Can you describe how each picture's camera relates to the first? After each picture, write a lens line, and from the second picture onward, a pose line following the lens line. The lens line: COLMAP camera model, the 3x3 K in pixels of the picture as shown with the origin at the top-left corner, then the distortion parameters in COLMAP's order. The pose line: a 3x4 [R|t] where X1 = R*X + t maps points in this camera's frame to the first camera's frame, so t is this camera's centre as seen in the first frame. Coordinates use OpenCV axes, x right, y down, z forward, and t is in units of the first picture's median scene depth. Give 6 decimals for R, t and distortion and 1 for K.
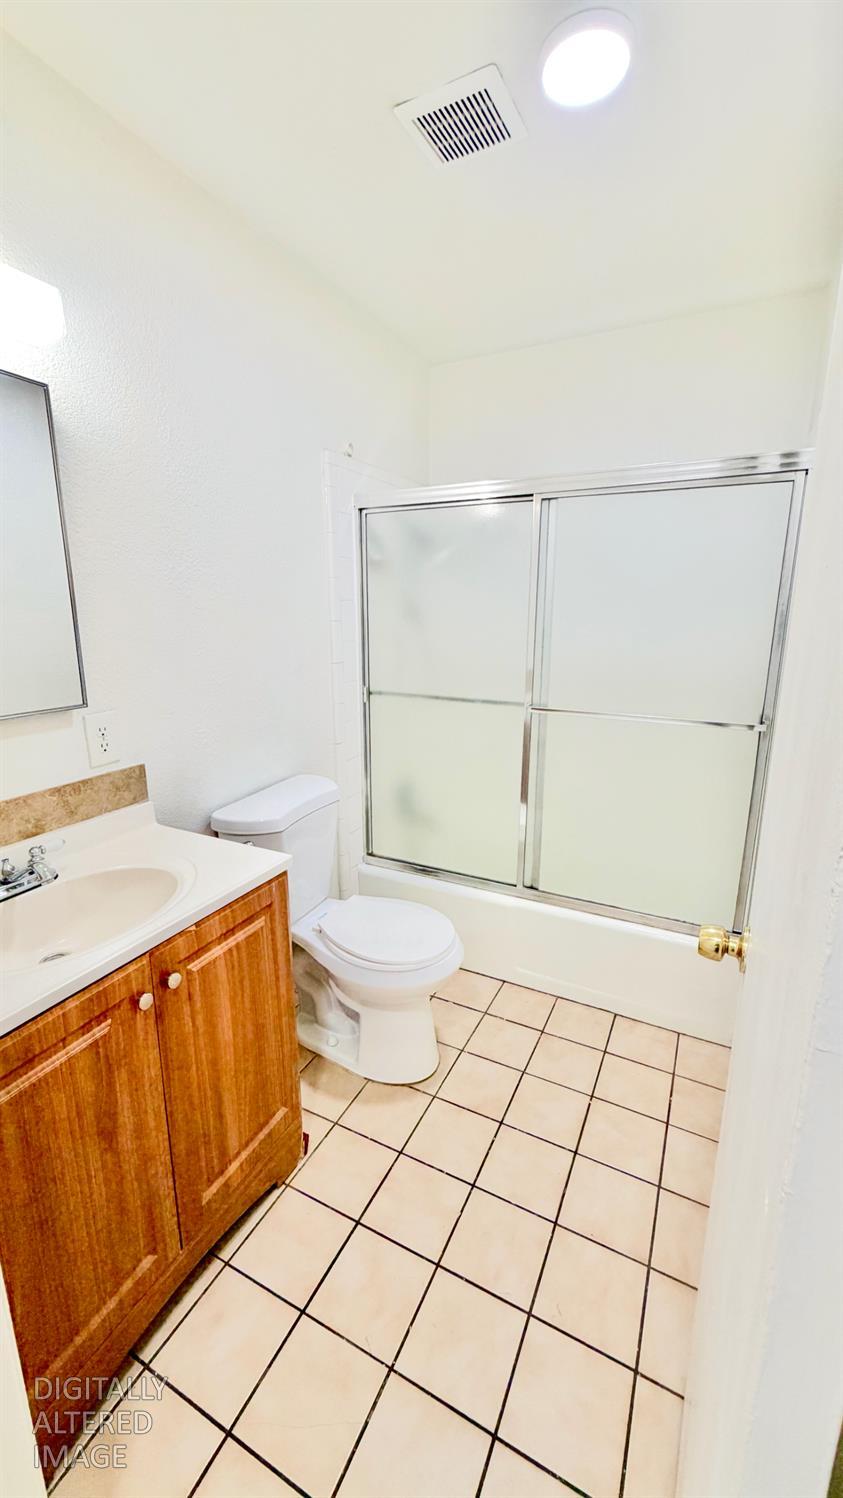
lens RADIAL K [[598.3, 0, 421.6], [0, 598.3, 743.2], [0, 0, 1]] dist [-0.000733, 0.000412]
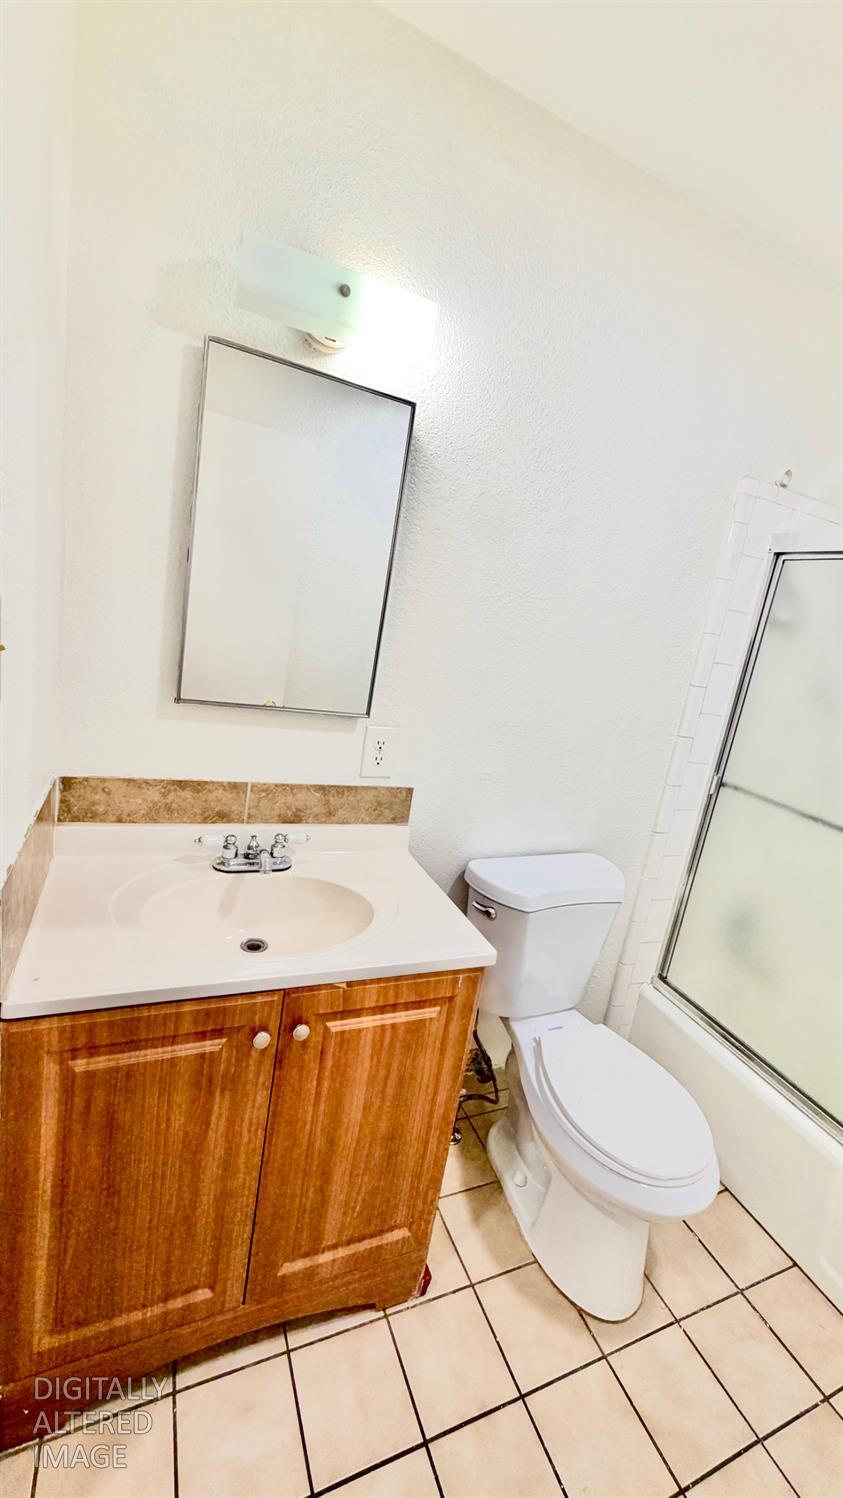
lens RADIAL K [[598.3, 0, 421.6], [0, 598.3, 743.2], [0, 0, 1]] dist [-0.000733, 0.000412]
pose [[0.759940, 0.258249, -0.596489, 0.113493], [-0.296449, 0.954388, 0.035519, -0.079635], [0.578455, 0.149836, 0.801835, 0.245935]]
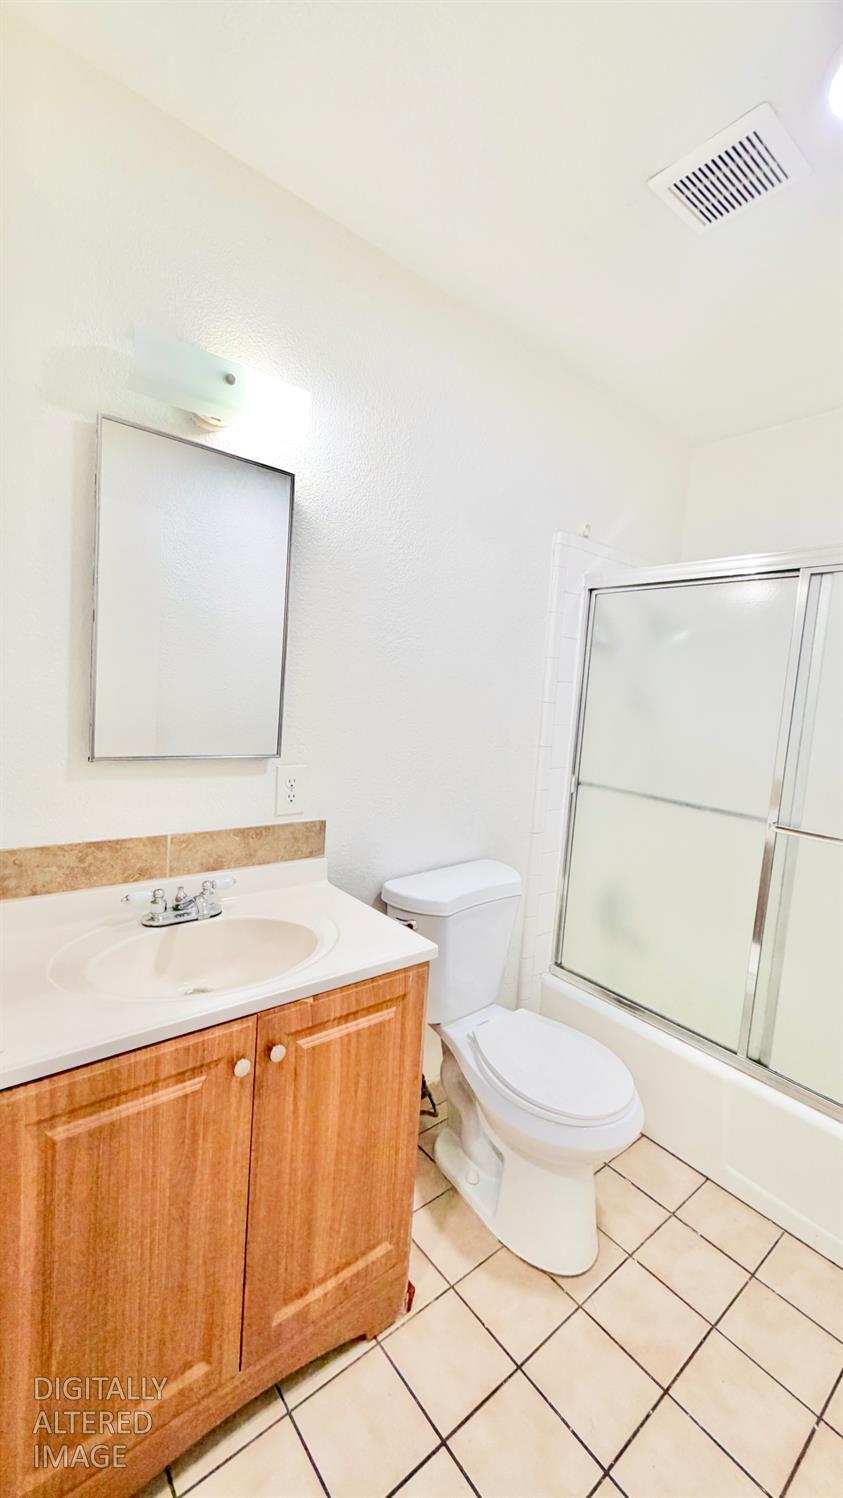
lens RADIAL K [[598.3, 0, 421.6], [0, 598.3, 743.2], [0, 0, 1]] dist [-0.000733, 0.000412]
pose [[0.912209, 0.100059, -0.397320, 0.085949], [-0.157228, 0.980967, -0.113941, -0.004068], [0.378357, 0.166408, 0.910579, 0.121480]]
